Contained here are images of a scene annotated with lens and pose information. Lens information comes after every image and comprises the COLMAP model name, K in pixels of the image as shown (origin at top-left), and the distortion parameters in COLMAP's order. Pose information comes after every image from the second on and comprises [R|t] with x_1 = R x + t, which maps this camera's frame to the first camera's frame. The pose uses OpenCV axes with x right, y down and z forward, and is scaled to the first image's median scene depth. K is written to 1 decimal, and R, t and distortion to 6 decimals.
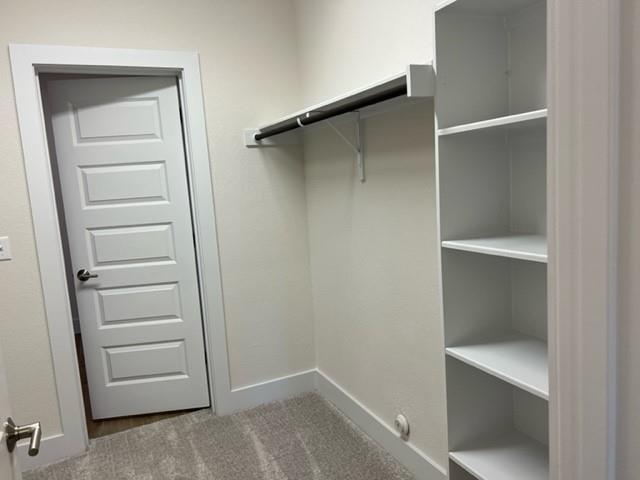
lens RADIAL K [[476.3, 0, 320.0], [0, 476.3, 240.0], [0, 0, 1]] dist [0.004904, -0.002347]
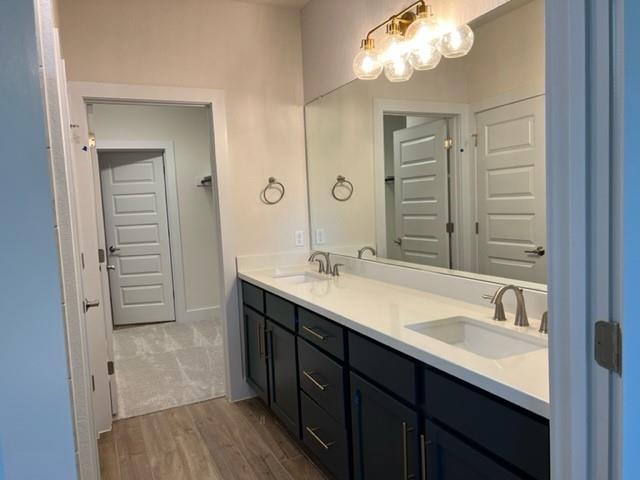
lens RADIAL K [[476.3, 0, 320.0], [0, 476.3, 240.0], [0, 0, 1]] dist [0.004904, -0.002347]
pose [[0.999871, 0.015563, -0.003994, 0.375815], [-0.015757, 0.998406, -0.054204, 0.129950], [0.003144, 0.054260, 0.998522, -0.984313]]
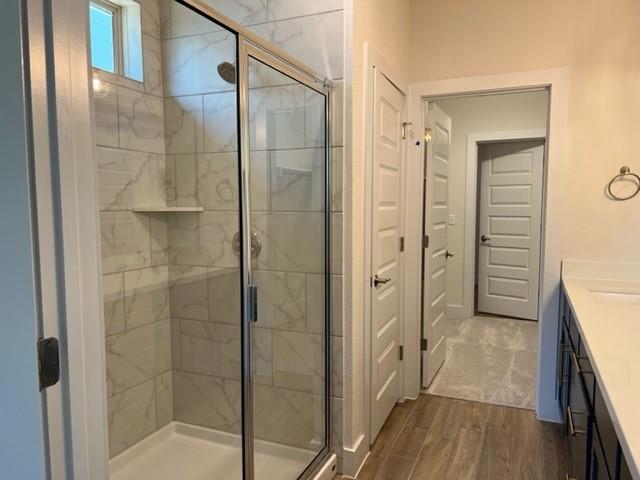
lens RADIAL K [[479.5, 0, 325.8], [0, 479.5, 244.3], [0, 0, 1]] dist [0.057811, -0.059288]
pose [[0.656660, 0.124767, -0.743795, 0.602400], [-0.139996, 0.989246, 0.042344, 0.106302], [0.741079, 0.076323, 0.667065, -0.884463]]
